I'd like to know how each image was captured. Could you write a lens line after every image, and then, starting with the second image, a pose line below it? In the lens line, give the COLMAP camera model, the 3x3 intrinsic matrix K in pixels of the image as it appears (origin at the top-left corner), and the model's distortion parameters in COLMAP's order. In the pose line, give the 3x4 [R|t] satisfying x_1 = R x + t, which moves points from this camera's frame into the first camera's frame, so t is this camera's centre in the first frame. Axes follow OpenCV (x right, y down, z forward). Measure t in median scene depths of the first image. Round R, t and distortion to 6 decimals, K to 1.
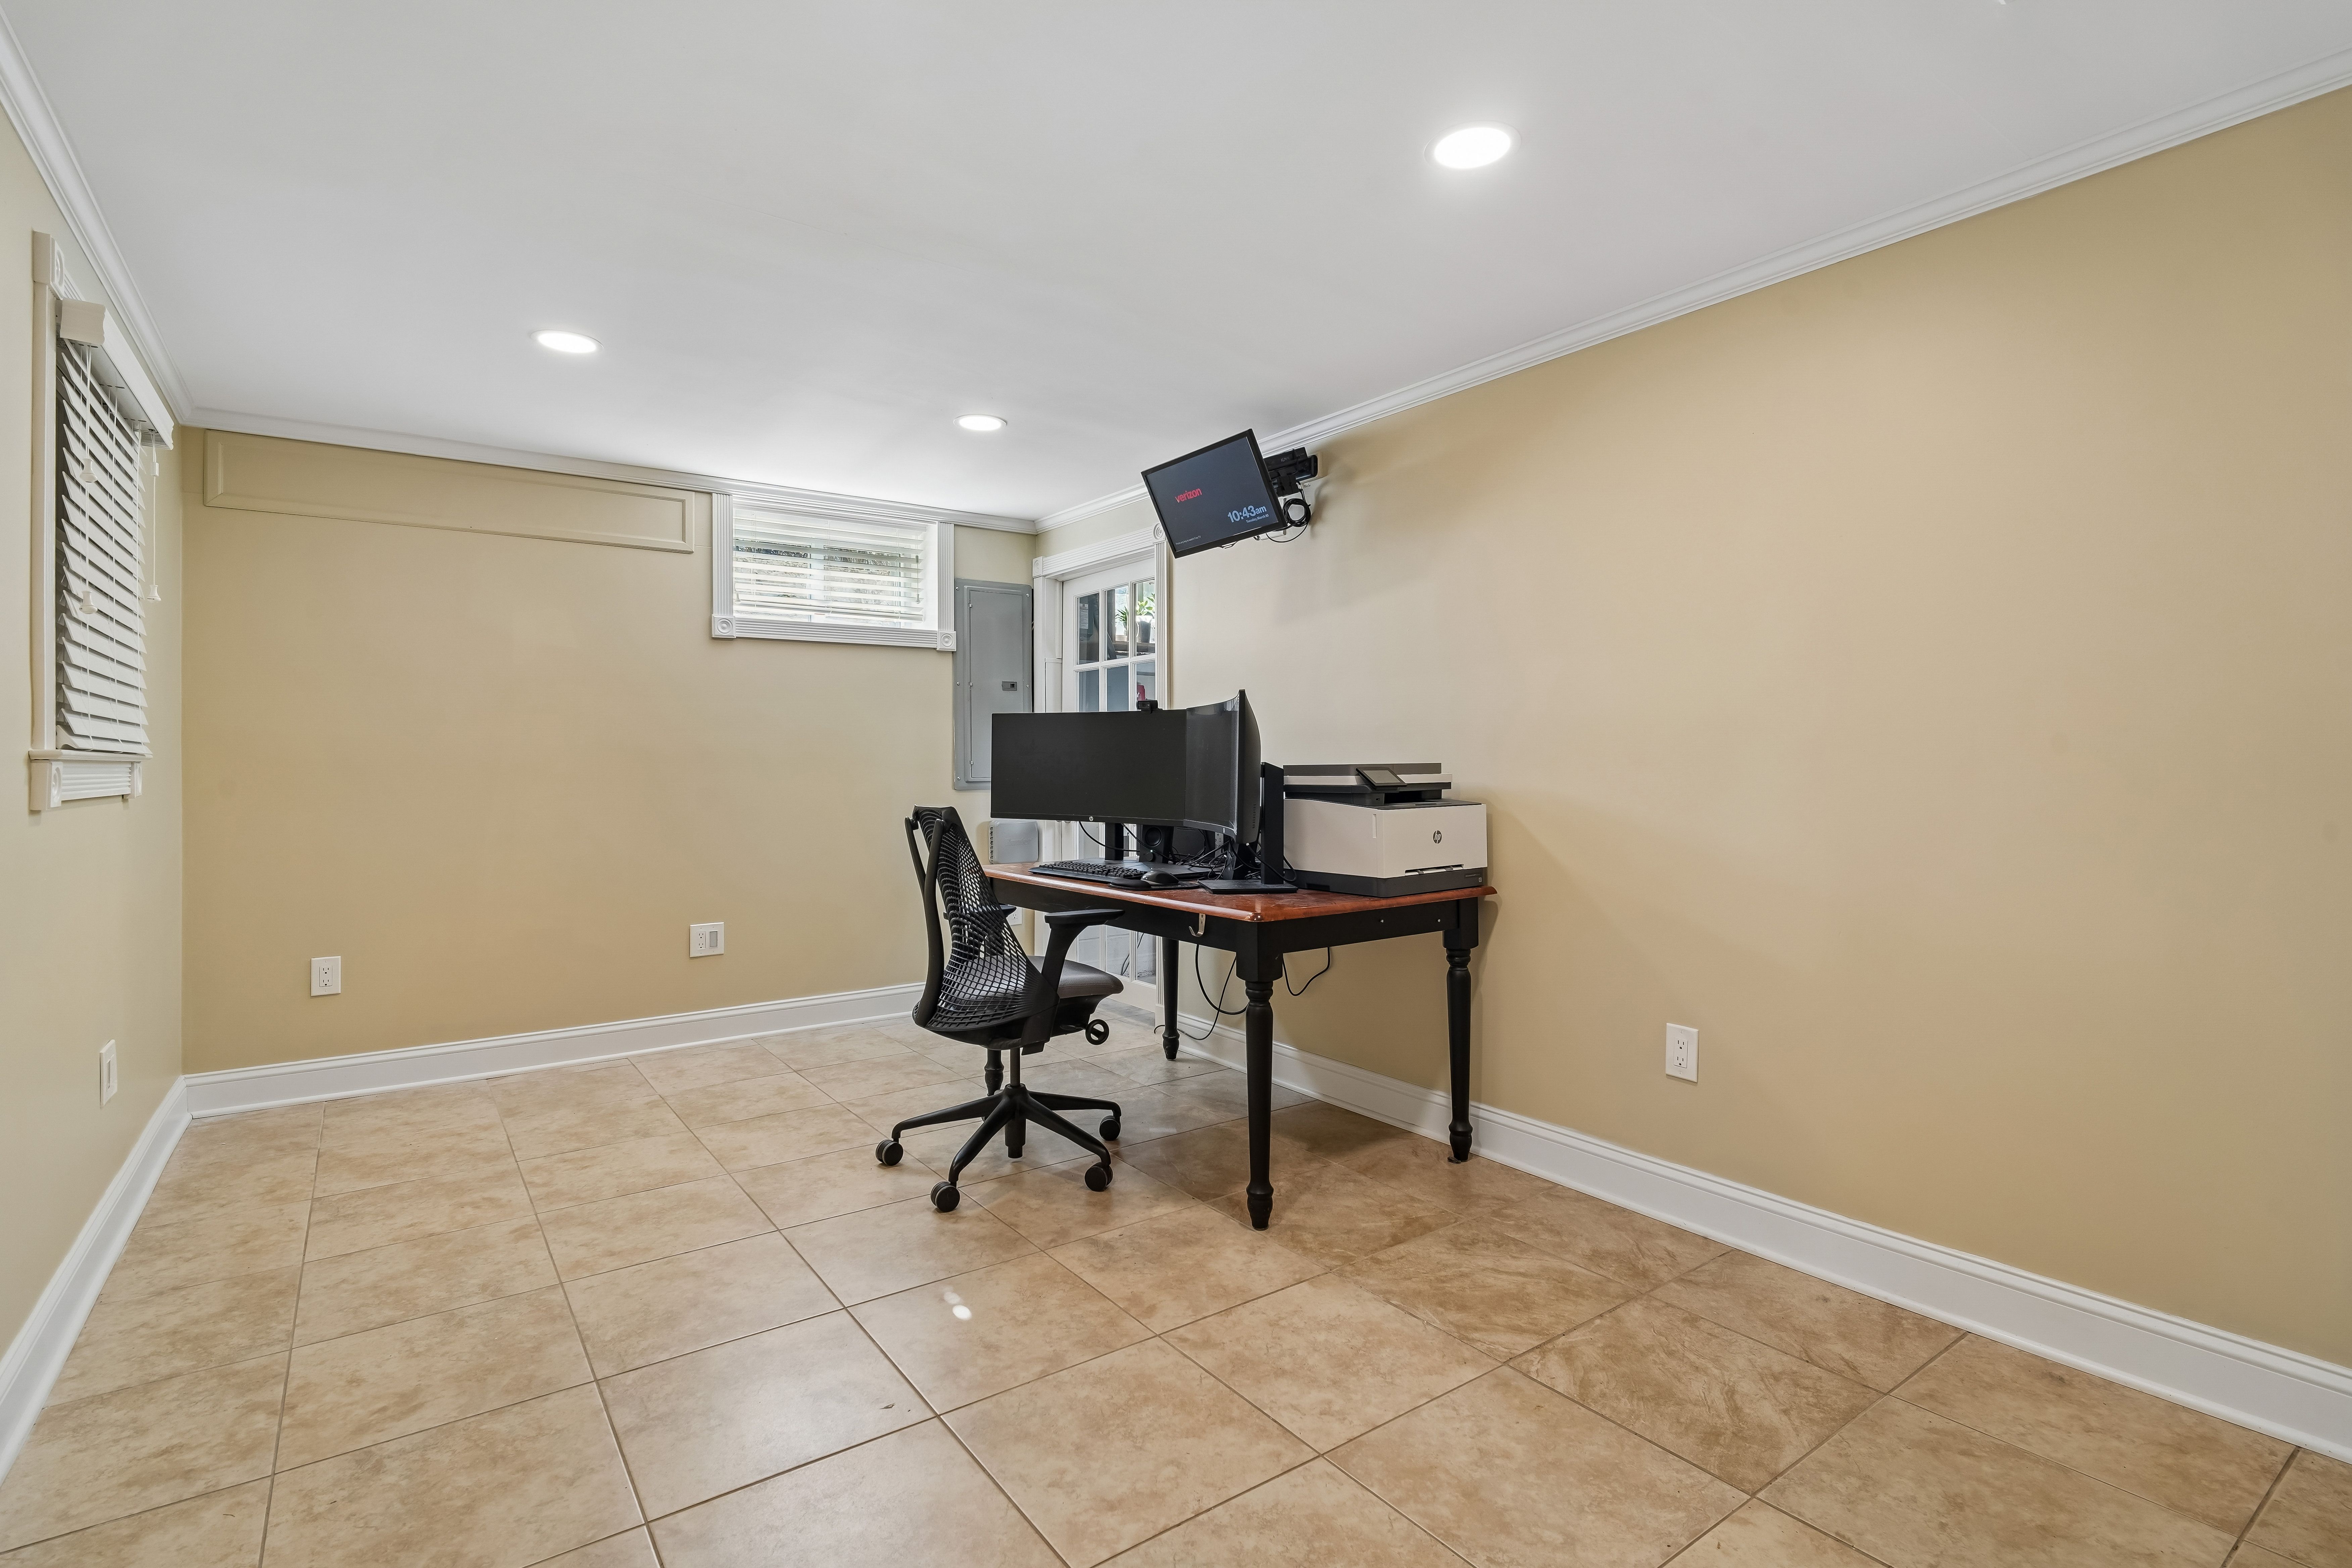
lens RADIAL K [[1114.7, 0, 1177.0], [0, 1114.7, 765.3], [0, 0, 1]] dist [0.004259, -0.006024]
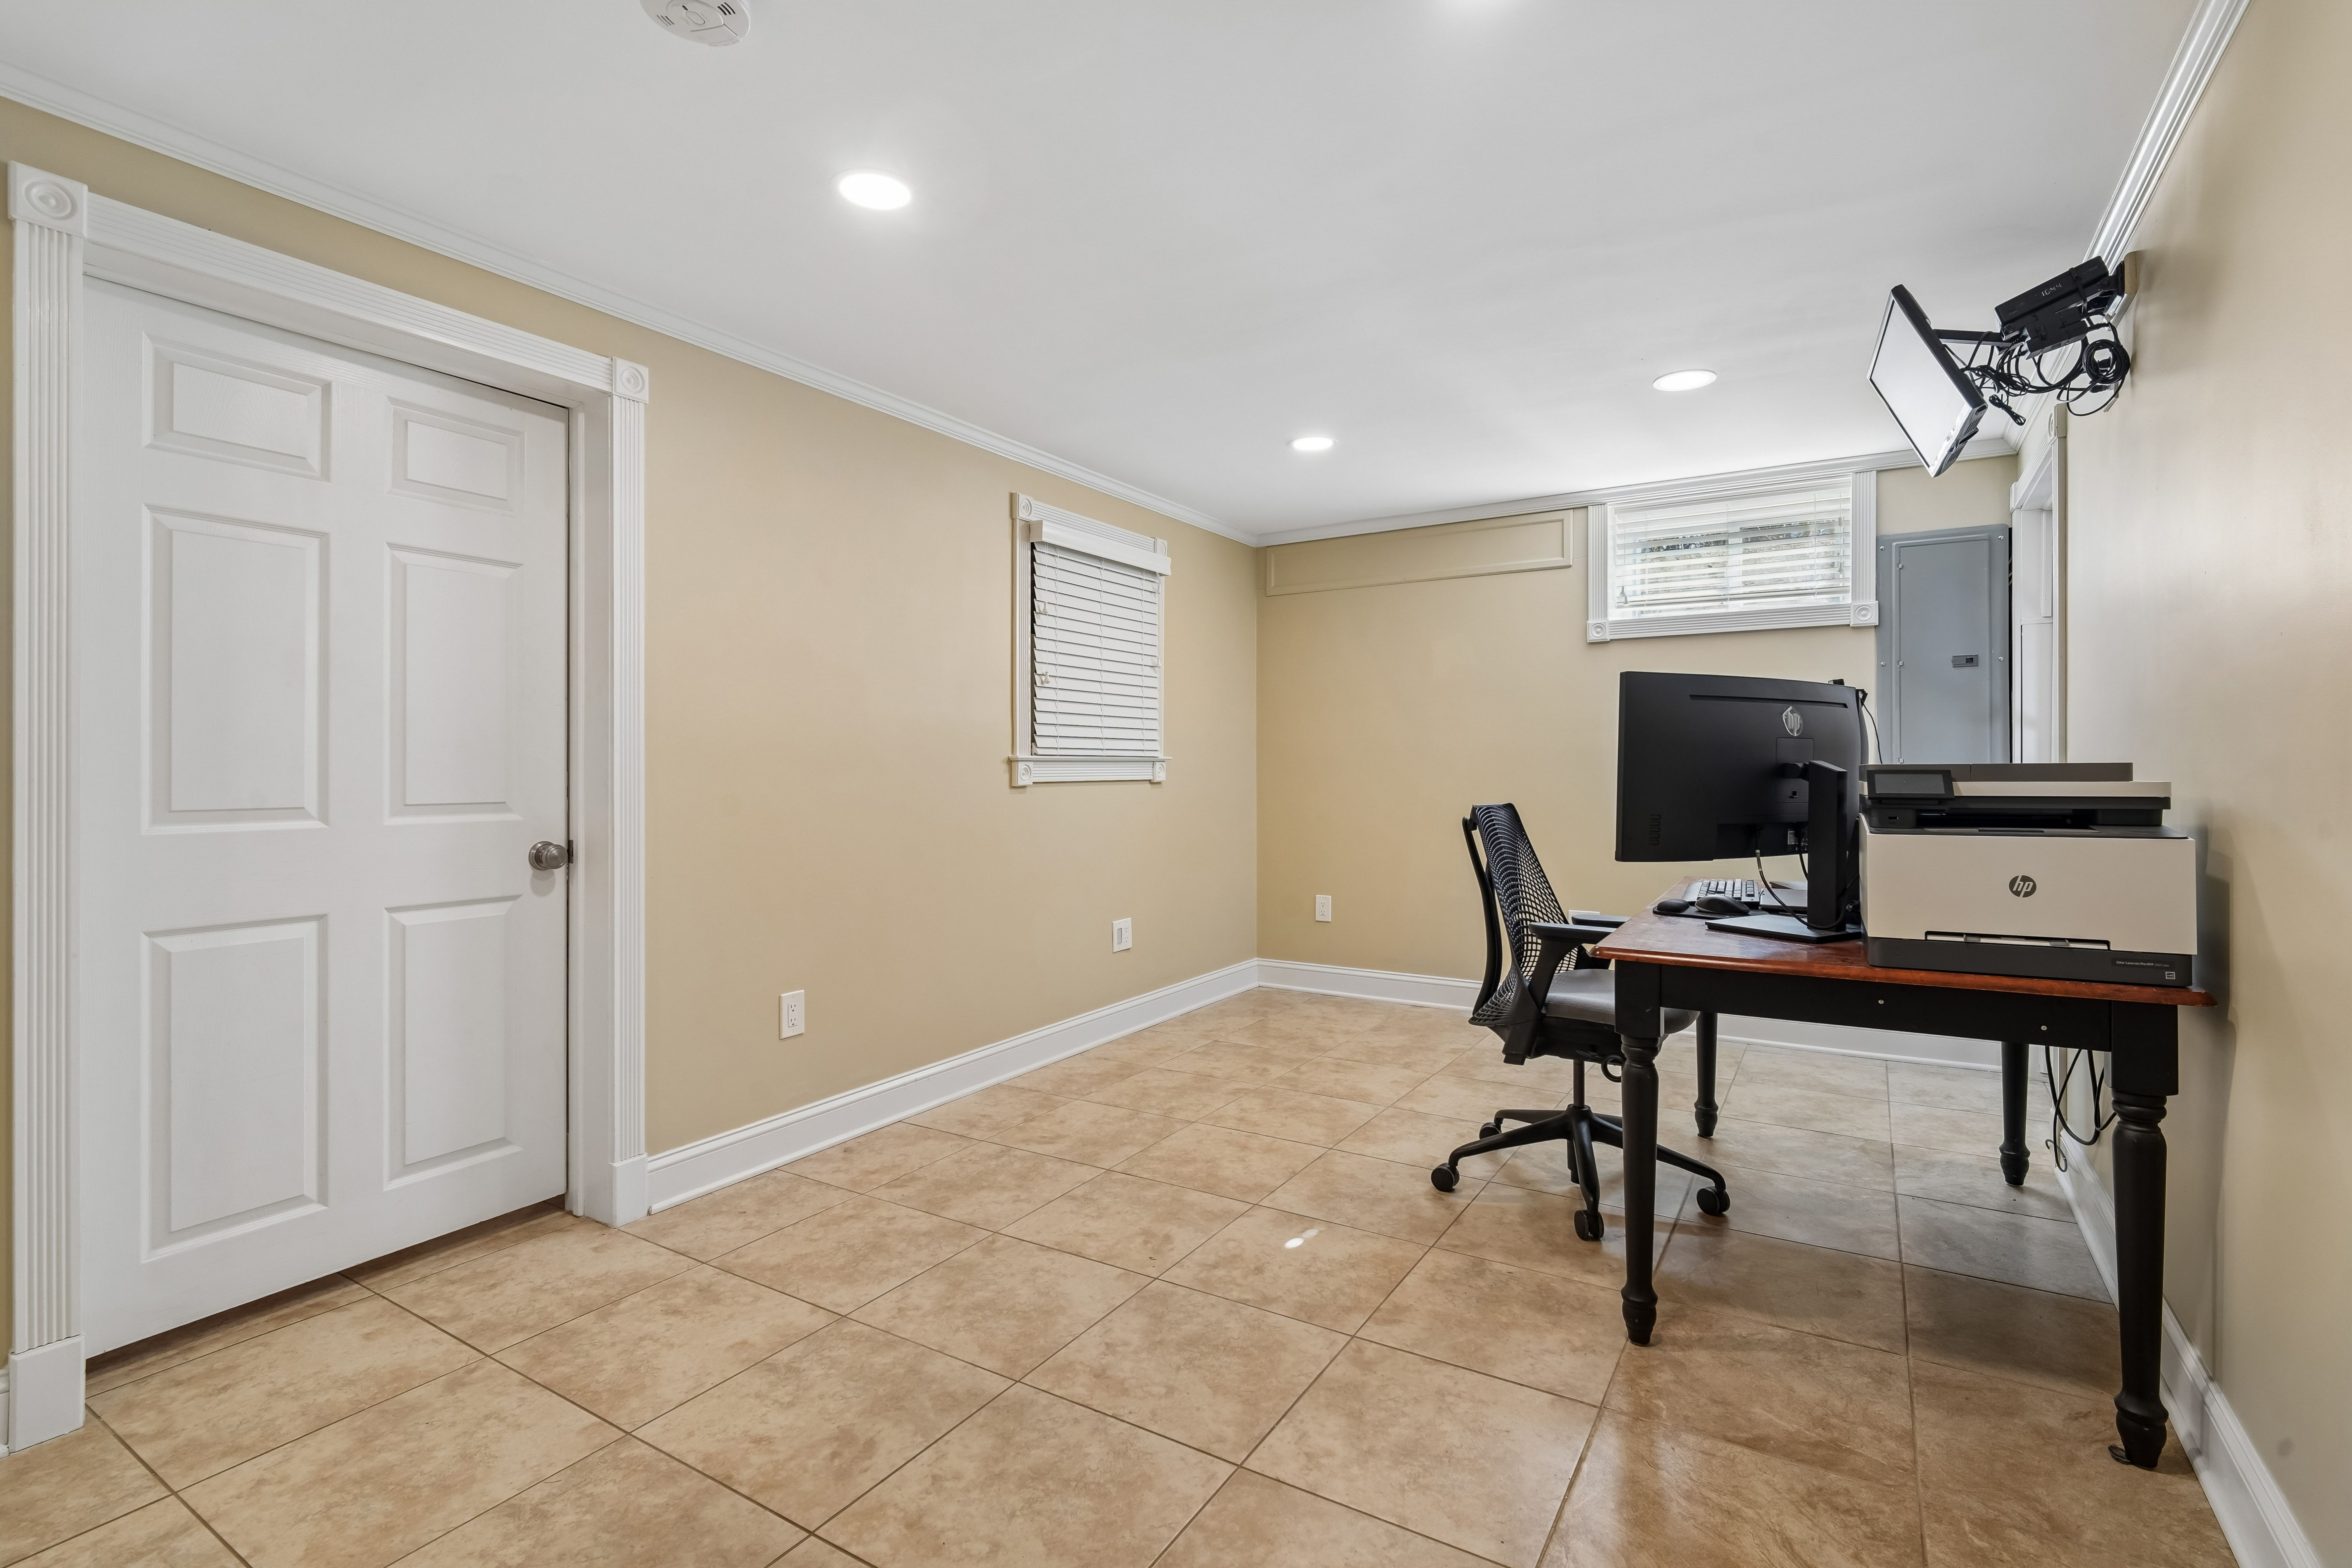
lens RADIAL K [[1099.5, 0, 1174.5], [0, 1099.5, 780.9], [0, 0, 1]] dist [0.003915, -0.007881]
pose [[0.380837, 0.016998, -0.924486, 0.647484], [-0.000592, 0.999835, 0.018139, -0.002997], [0.924642, -0.006360, 0.380784, 0.377591]]
